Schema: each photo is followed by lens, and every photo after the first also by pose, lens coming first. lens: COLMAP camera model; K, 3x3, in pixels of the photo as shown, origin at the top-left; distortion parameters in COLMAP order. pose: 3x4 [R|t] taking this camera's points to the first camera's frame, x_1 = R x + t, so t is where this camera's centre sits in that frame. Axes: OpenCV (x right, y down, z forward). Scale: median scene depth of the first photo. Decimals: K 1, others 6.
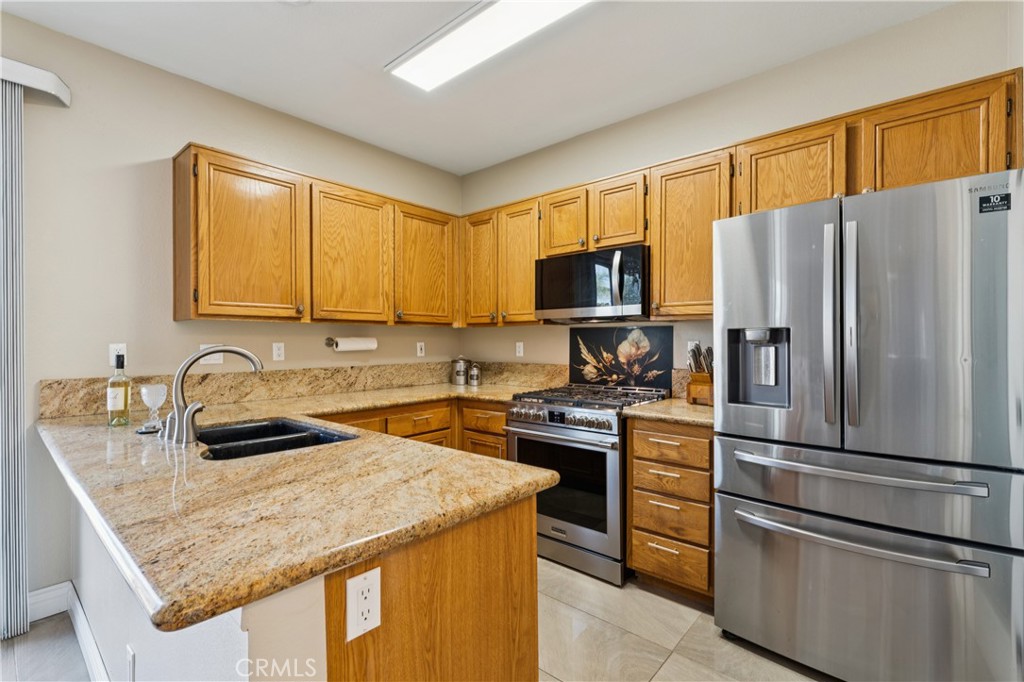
lens RADIAL K [[465.2, 0, 511.9], [0, 465.2, 342.1], [0, 0, 1]] dist [-0.005041, 0.000313]
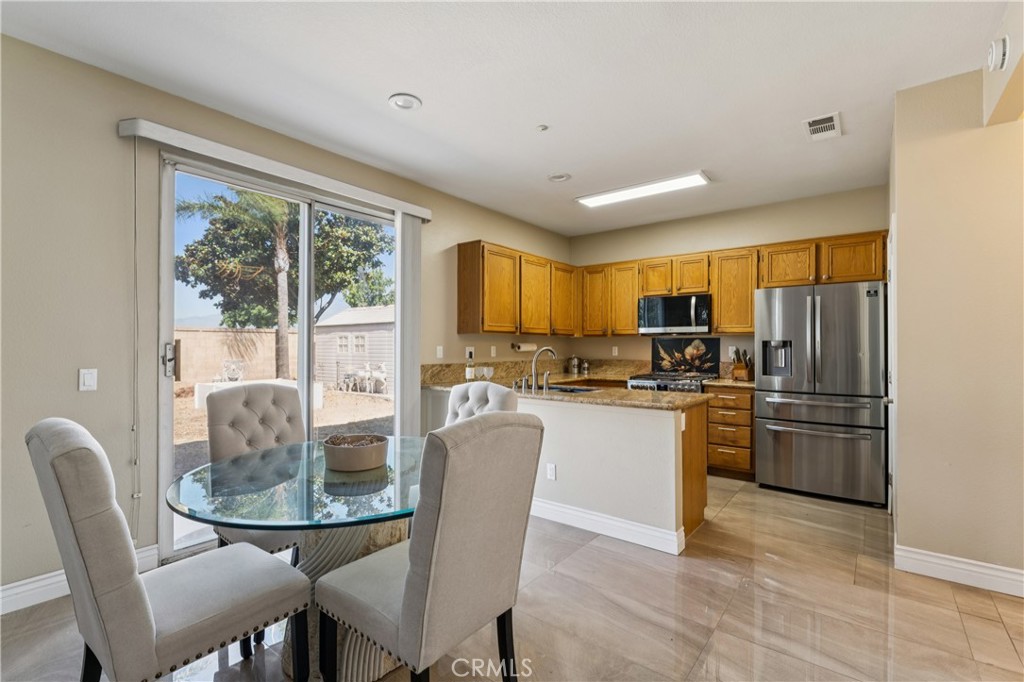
lens RADIAL K [[465.2, 0, 511.4], [0, 465.2, 342.9], [0, 0, 1]] dist [-0.005041, 0.000313]
pose [[0.998520, 0.005575, 0.054090, -0.538149], [-0.005077, 0.999944, -0.009337, 0.004873], [-0.054139, 0.009049, 0.998492, -0.717569]]
